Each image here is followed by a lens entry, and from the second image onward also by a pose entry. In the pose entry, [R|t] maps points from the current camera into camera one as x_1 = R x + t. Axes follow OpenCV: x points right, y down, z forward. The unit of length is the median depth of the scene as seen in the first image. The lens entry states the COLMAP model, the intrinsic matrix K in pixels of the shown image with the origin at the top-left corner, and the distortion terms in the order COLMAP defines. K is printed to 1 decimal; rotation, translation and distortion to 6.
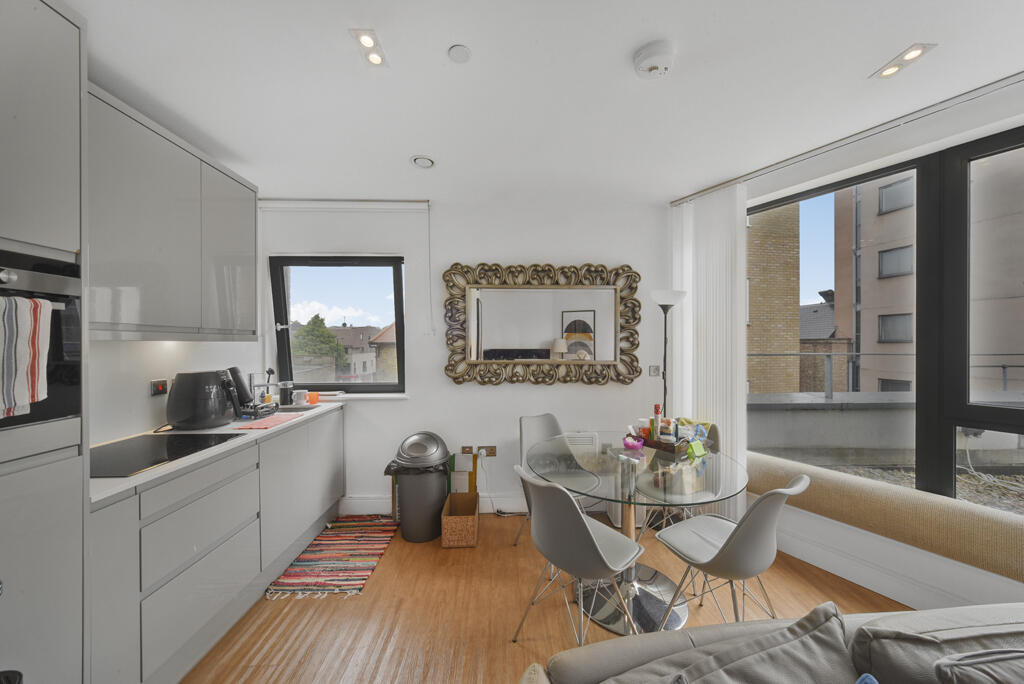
lens RADIAL K [[354.3, 0, 519.8], [0, 354.3, 343.1], [0, 0, 1]] dist [0.000919, 0.000271]
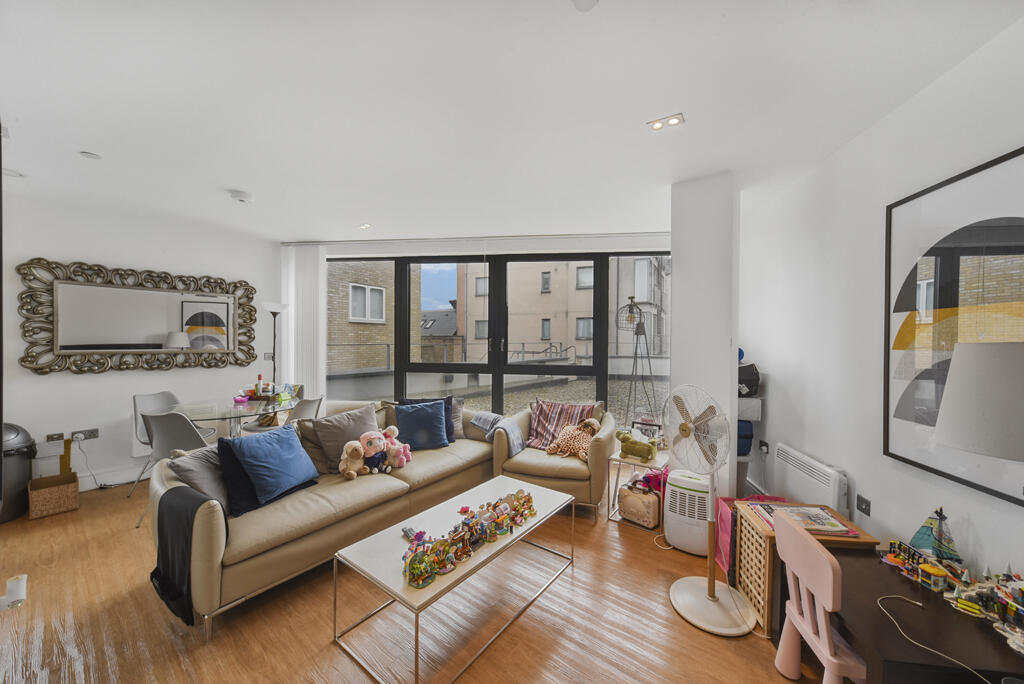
lens RADIAL K [[354.3, 0, 519.8], [0, 354.3, 343.1], [0, 0, 1]] dist [0.000919, 0.000271]
pose [[0.637634, -0.002210, 0.770336, -0.081545], [-0.007501, 0.999931, 0.009077, 0.003405], [-0.770303, -0.011566, 0.637573, -0.728492]]
